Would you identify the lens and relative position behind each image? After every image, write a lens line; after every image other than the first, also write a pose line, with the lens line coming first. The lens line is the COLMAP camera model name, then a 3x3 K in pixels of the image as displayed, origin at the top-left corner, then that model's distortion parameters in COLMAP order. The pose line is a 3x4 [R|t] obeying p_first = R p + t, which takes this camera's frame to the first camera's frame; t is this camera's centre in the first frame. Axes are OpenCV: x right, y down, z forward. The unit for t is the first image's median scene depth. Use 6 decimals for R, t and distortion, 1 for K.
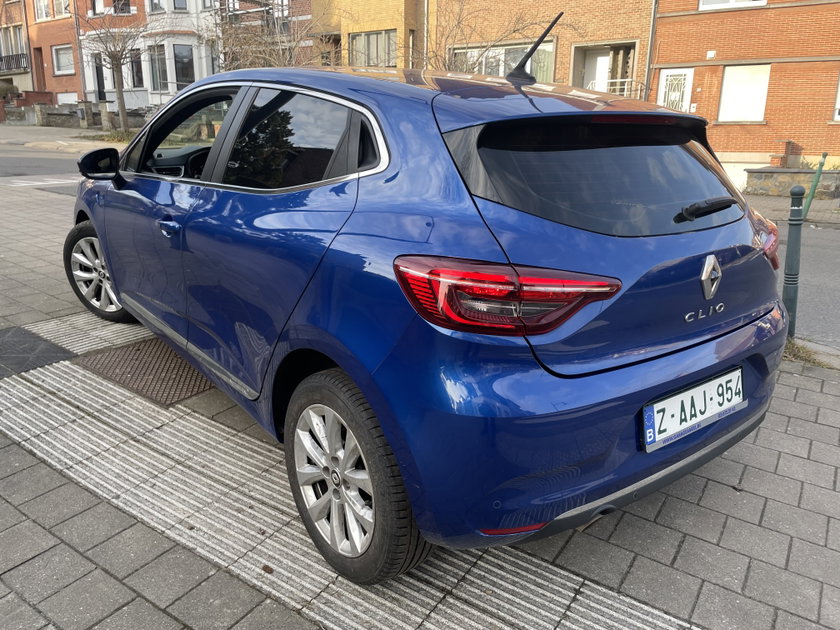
lens RADIAL K [[640.2, 0, 422.1], [0, 640.2, 314.6], [0, 0, 1]] dist [0.081788, -0.109675]
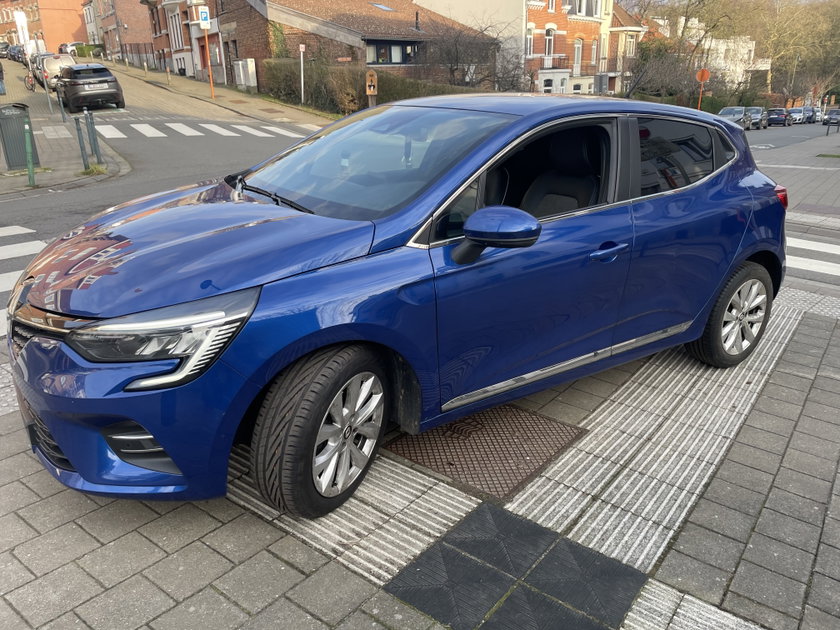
lens RADIAL K [[640.2, 0, 418.2], [0, 640.2, 311.5], [0, 0, 1]] dist [0.081788, -0.109675]
pose [[0.054757, -0.358610, 0.931880, -1.265498], [0.280874, 0.901127, 0.330272, -0.428103], [-0.958181, 0.243657, 0.150068, 1.037123]]
